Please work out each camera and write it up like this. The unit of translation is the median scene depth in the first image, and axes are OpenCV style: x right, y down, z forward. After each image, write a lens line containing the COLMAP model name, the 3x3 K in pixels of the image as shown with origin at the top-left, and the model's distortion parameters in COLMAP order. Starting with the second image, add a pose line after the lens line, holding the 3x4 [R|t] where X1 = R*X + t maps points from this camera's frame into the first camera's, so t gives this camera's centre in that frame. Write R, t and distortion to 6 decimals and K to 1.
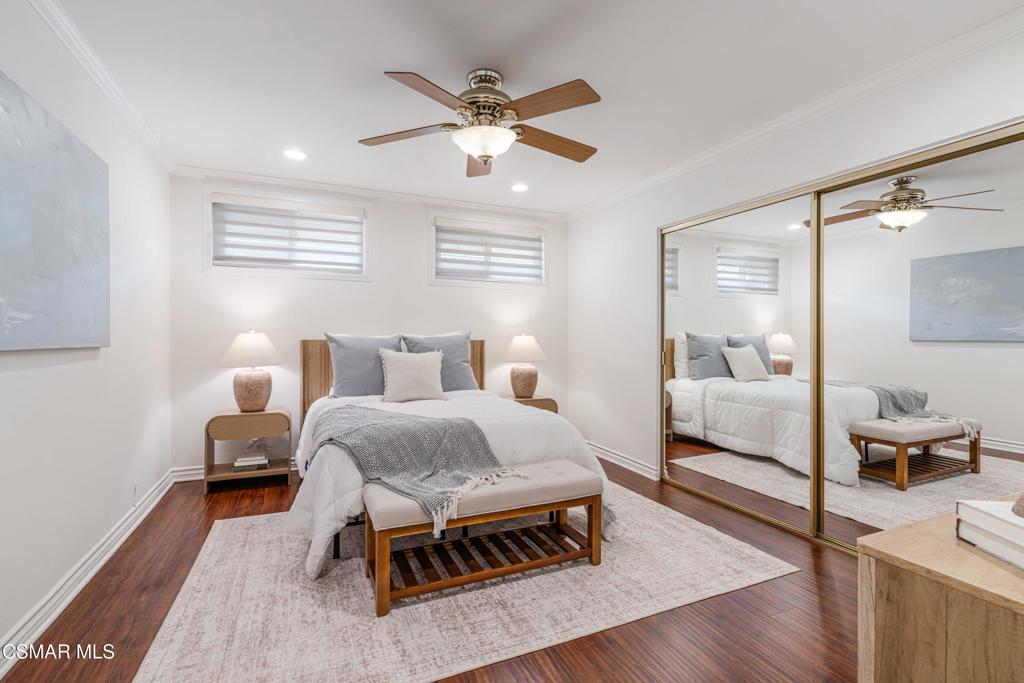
lens RADIAL K [[470.7, 0, 515.0], [0, 470.7, 338.8], [0, 0, 1]] dist [-0.004112, 0.000728]
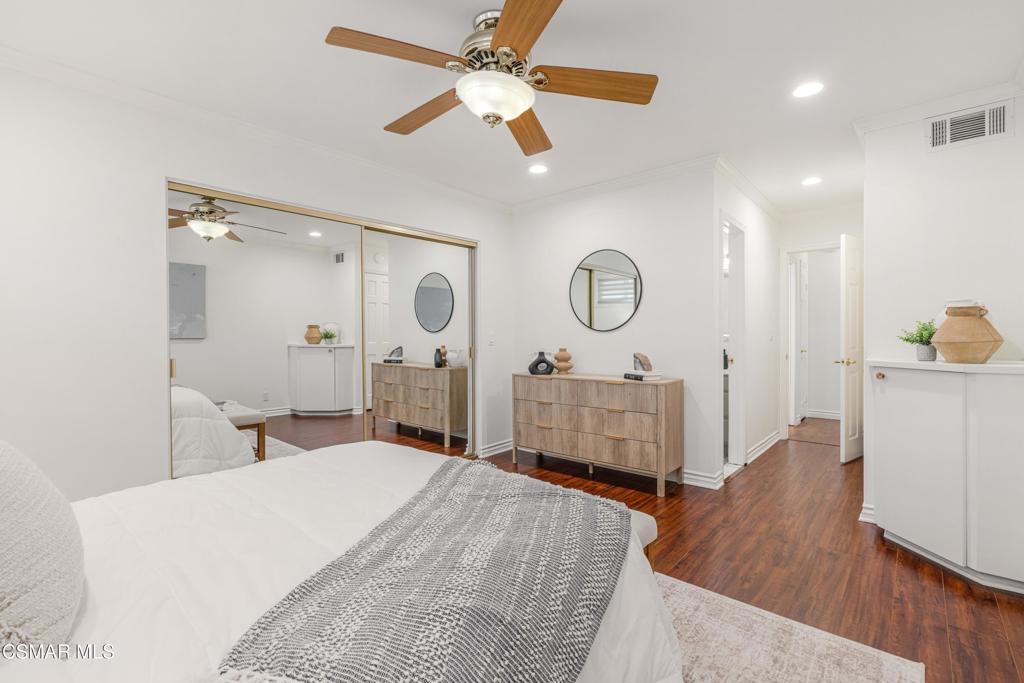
lens RADIAL K [[470.7, 0, 513.8], [0, 470.7, 339.0], [0, 0, 1]] dist [-0.004112, 0.000728]
pose [[-0.432367, -0.009159, 0.901651, -1.113521], [0.003554, 0.999923, 0.011861, -0.006947], [-0.901691, 0.008333, -0.432301, 1.808782]]
